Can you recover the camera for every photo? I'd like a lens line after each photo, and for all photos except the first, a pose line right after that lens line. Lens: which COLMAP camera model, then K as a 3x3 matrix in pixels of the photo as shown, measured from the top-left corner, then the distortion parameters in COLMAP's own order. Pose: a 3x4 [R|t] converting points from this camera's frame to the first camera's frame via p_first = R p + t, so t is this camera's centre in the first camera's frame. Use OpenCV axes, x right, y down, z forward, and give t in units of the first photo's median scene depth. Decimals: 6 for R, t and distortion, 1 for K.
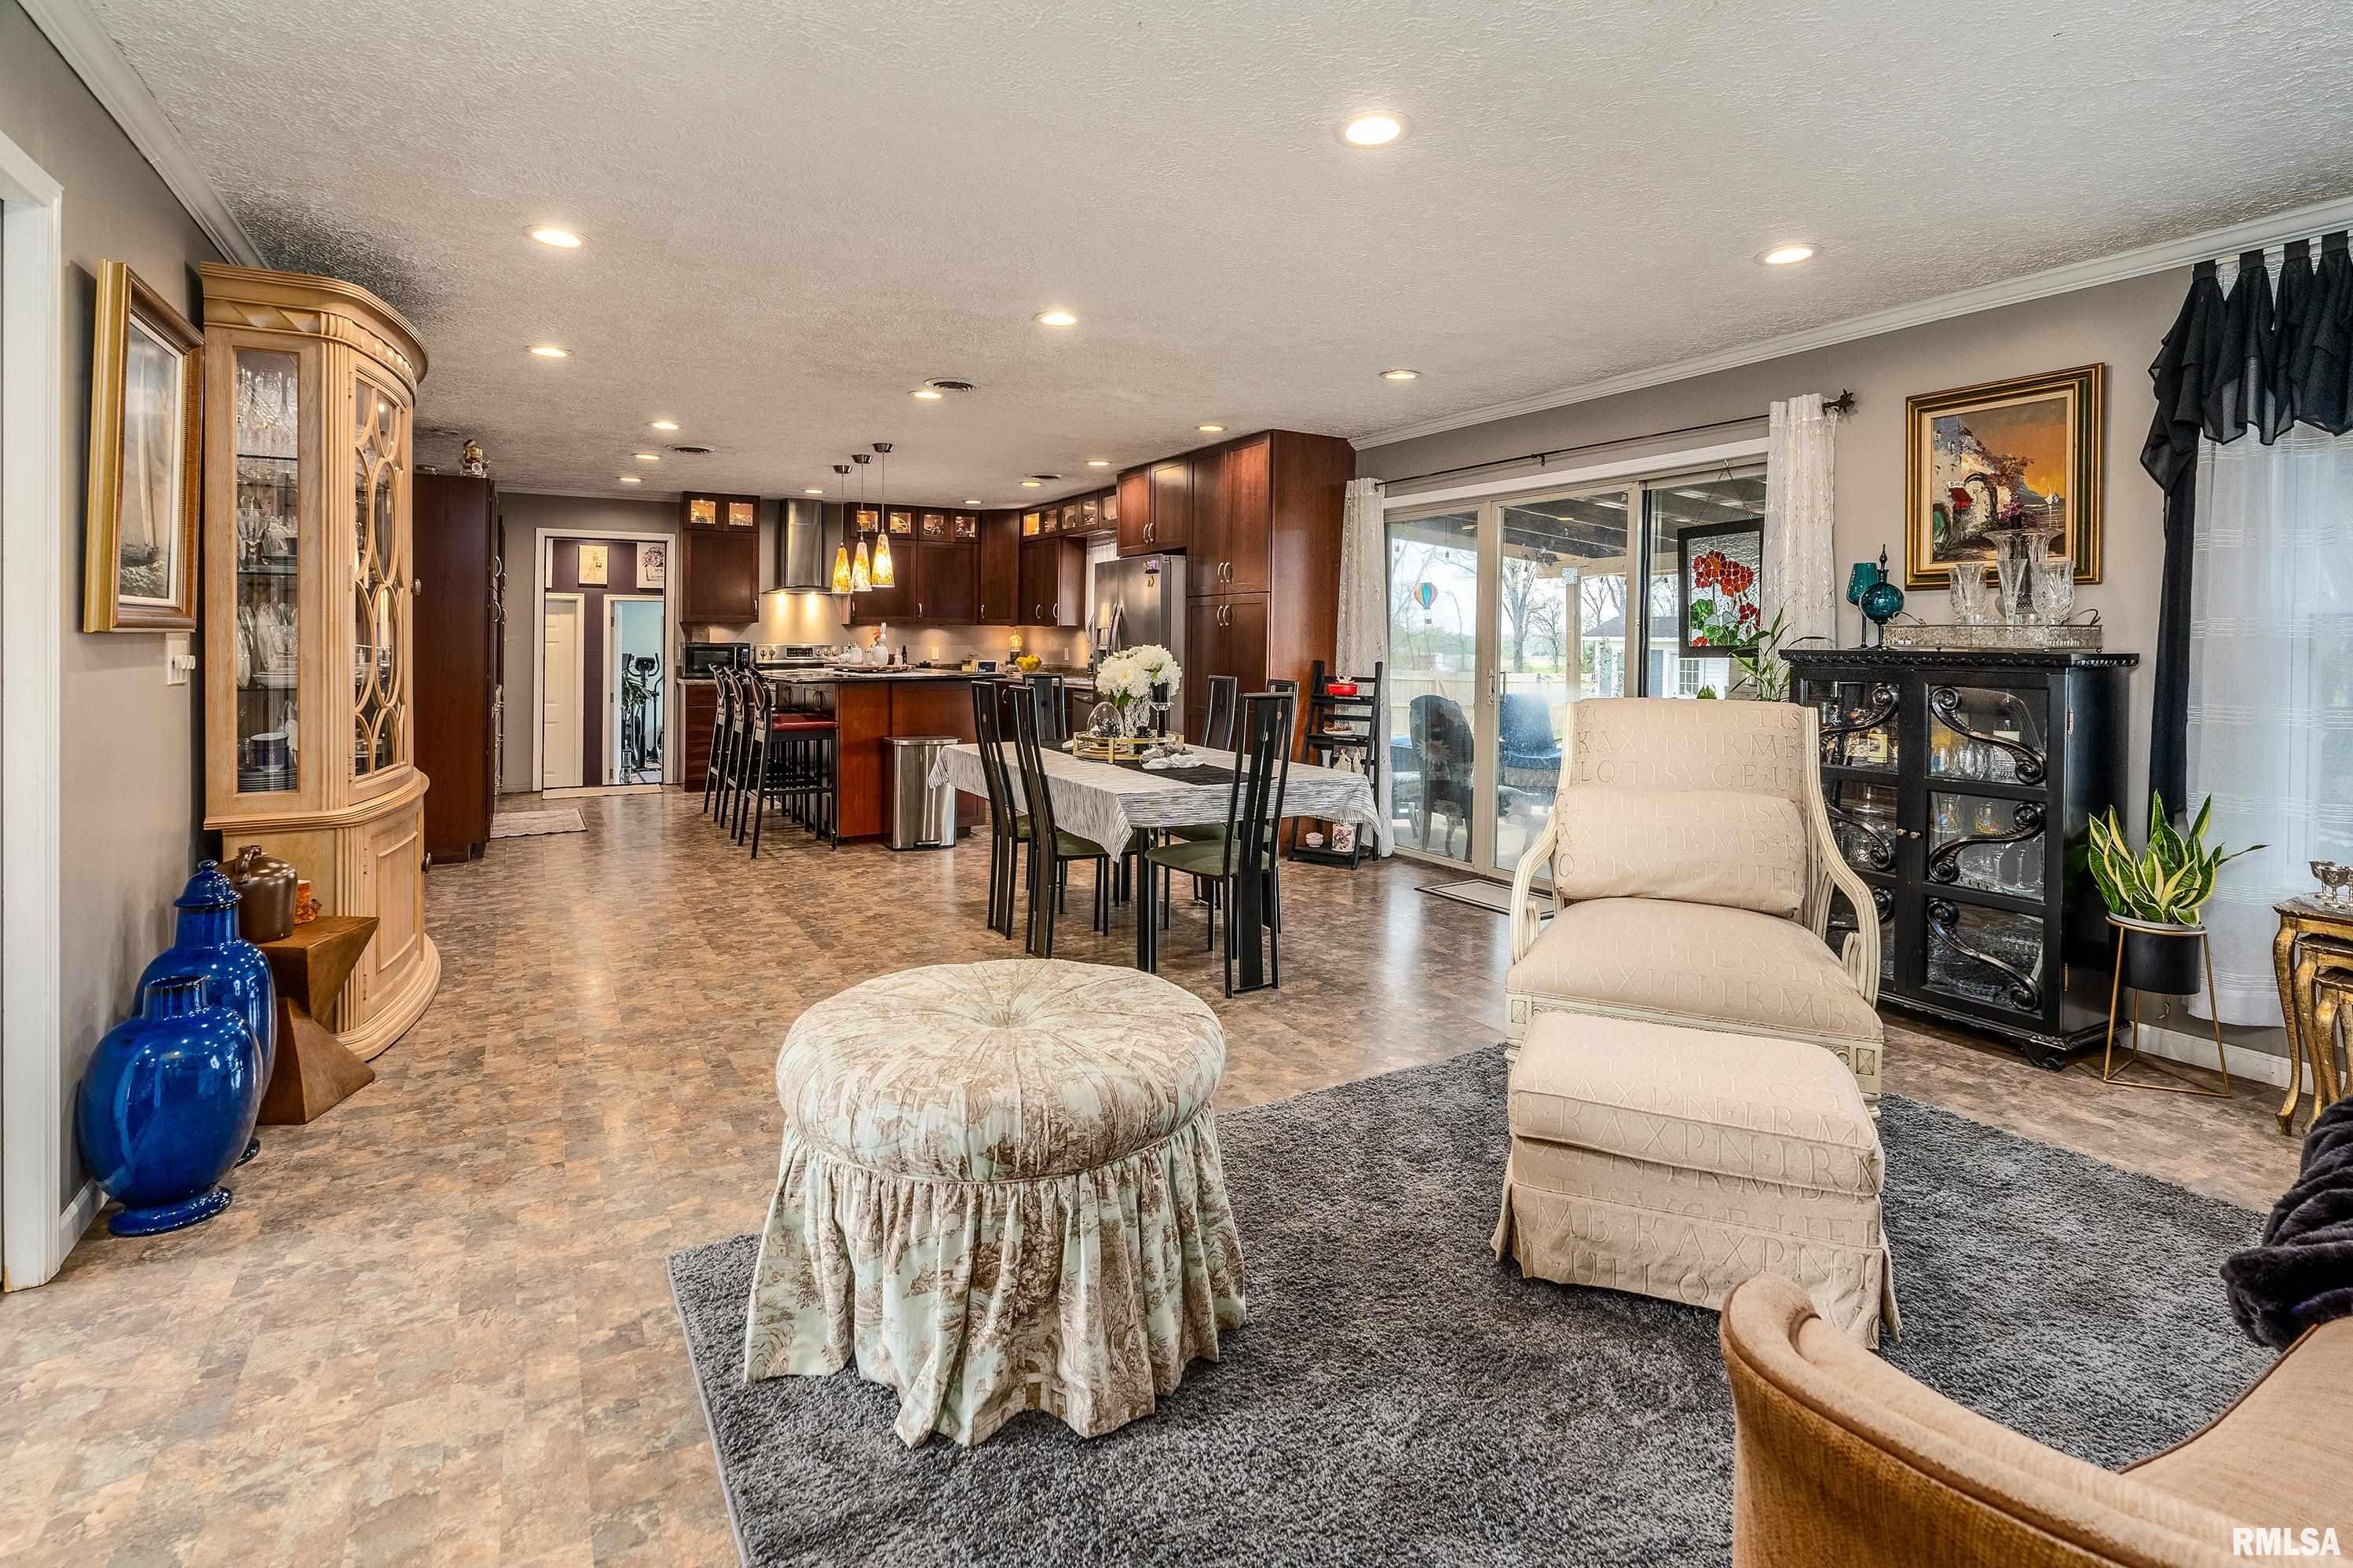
lens RADIAL K [[1099.7, 0, 1113.8], [0, 1099.7, 647.5], [0, 0, 1]] dist [0.000647, 0.000056]
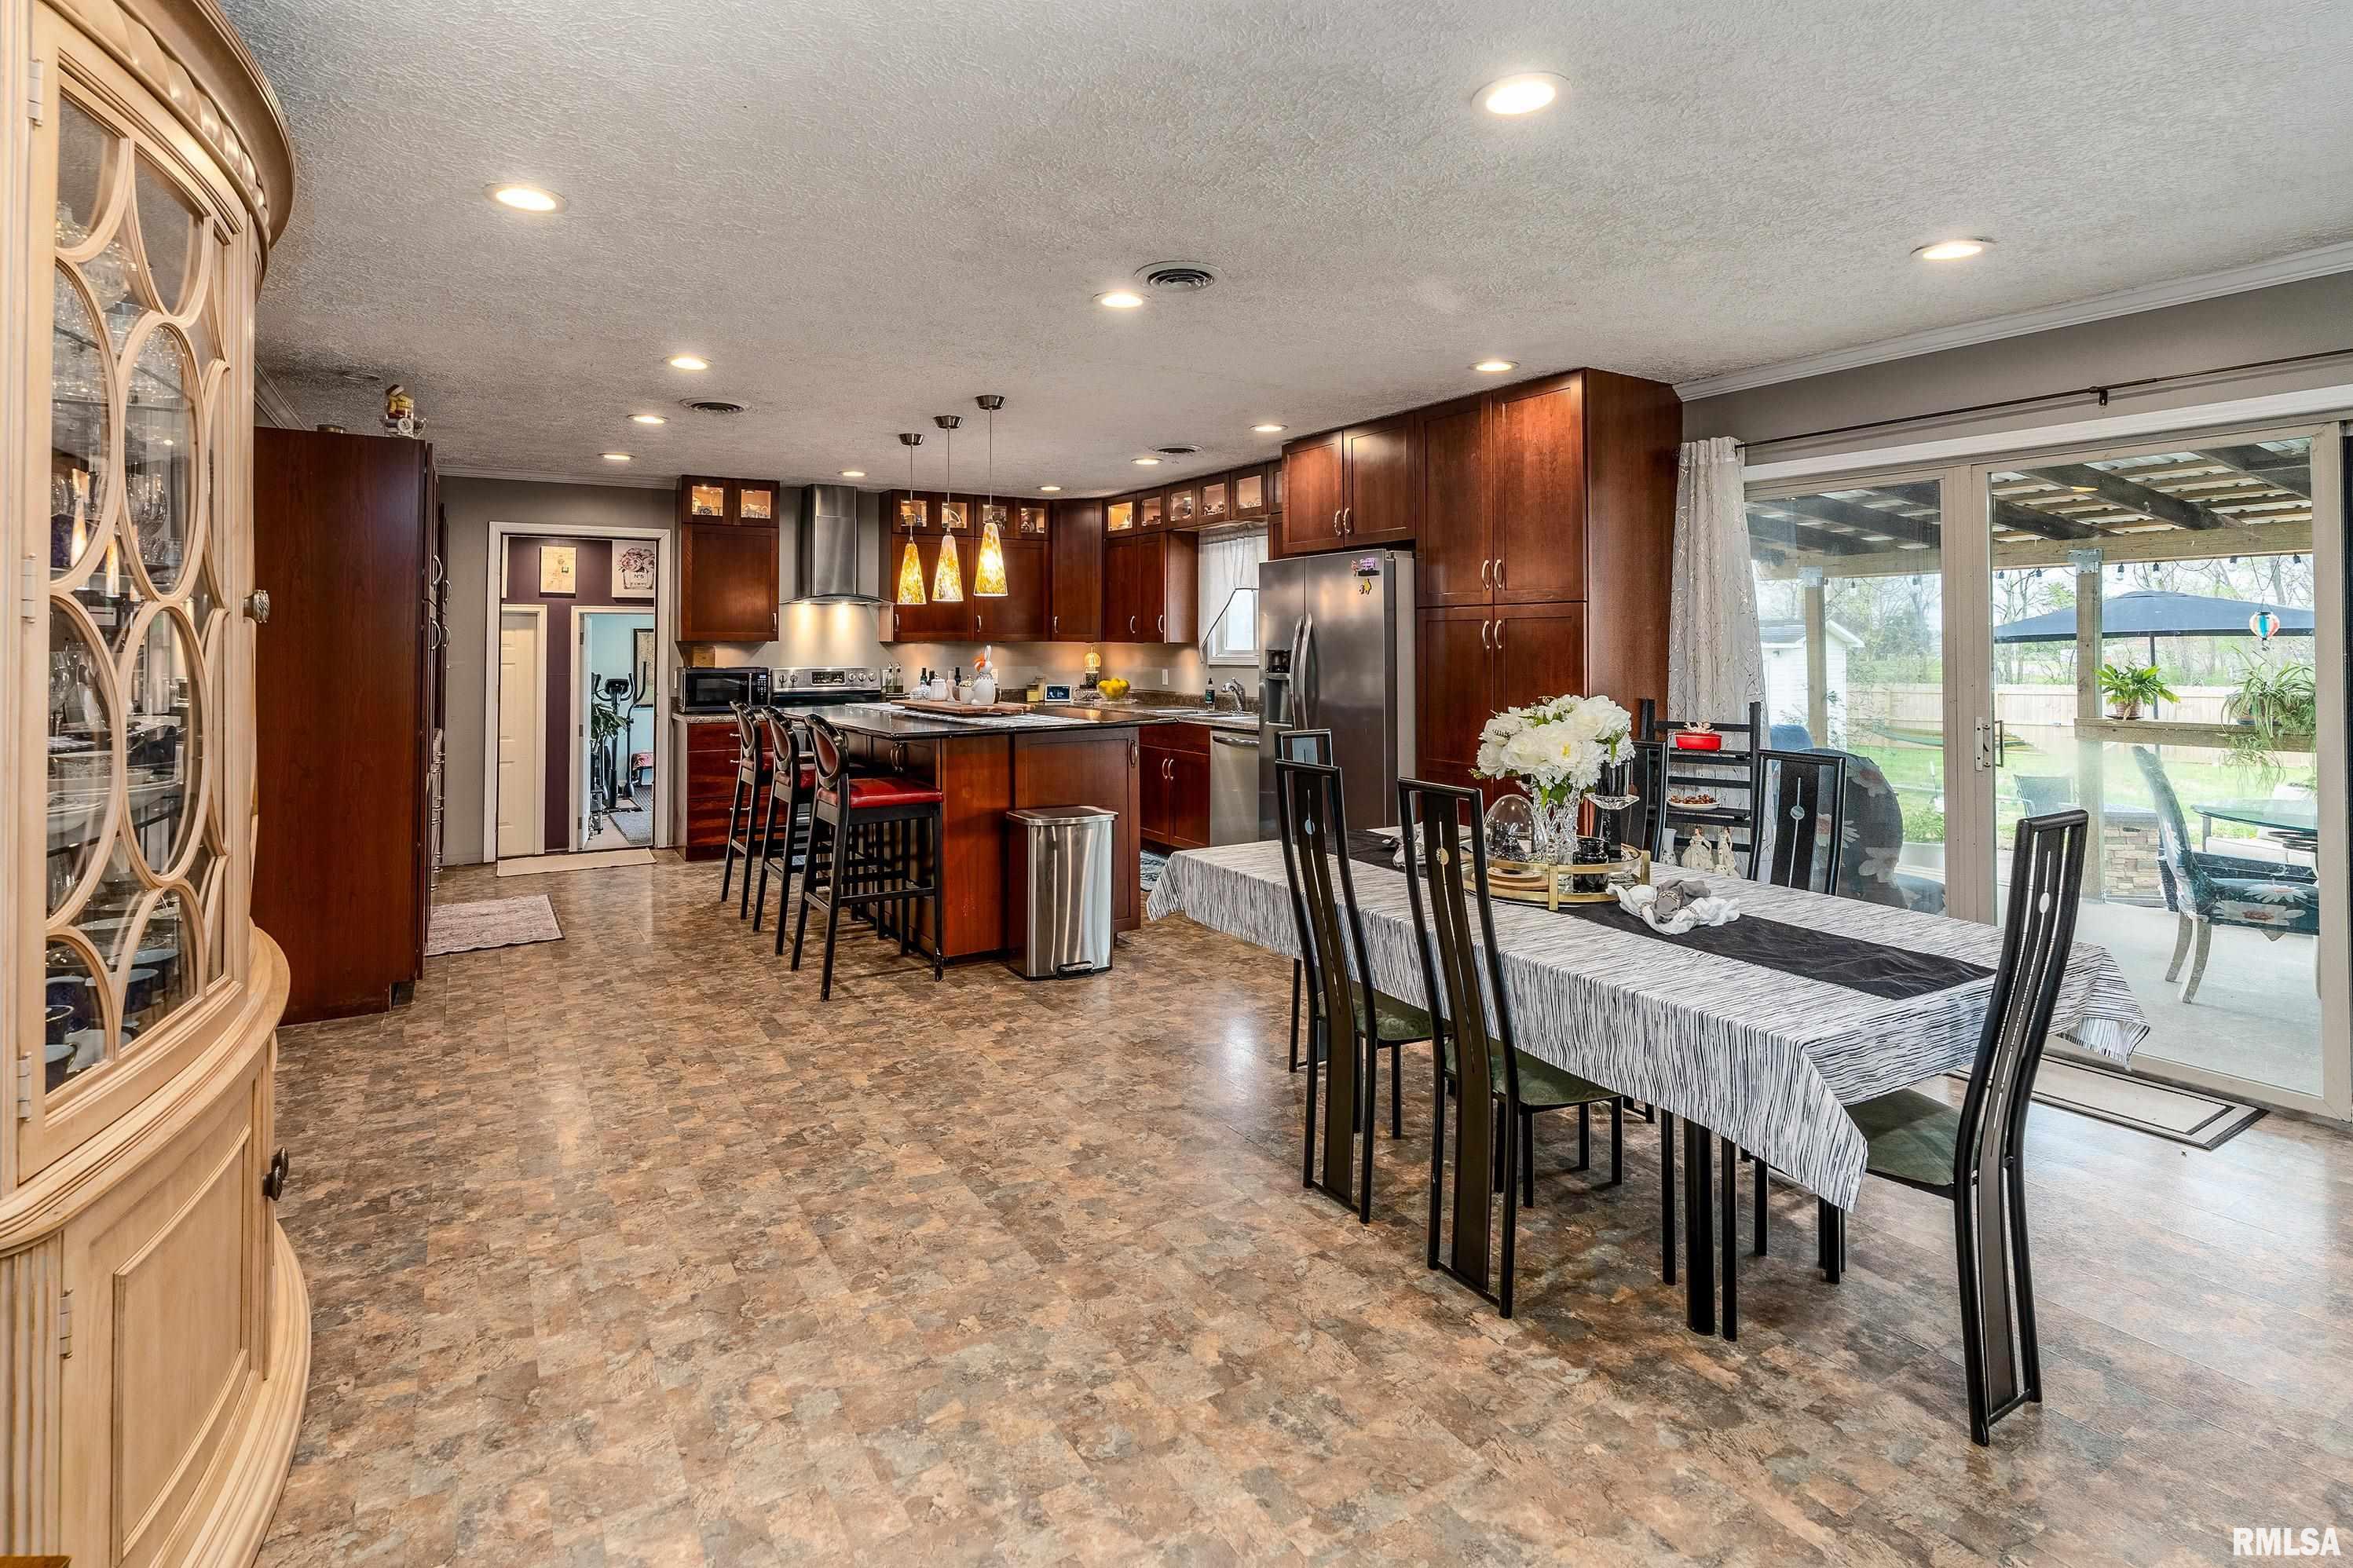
lens RADIAL K [[1113.2, 0, 1143.9], [0, 1113.2, 631.8], [0, 0, 1]] dist [-0.000463, 0.000199]
pose [[0.998541, -0.007158, 0.053522, -0.132422], [0.008181, 0.999788, -0.018916, -0.015348], [-0.053375, 0.019326, 0.998388, 0.240269]]
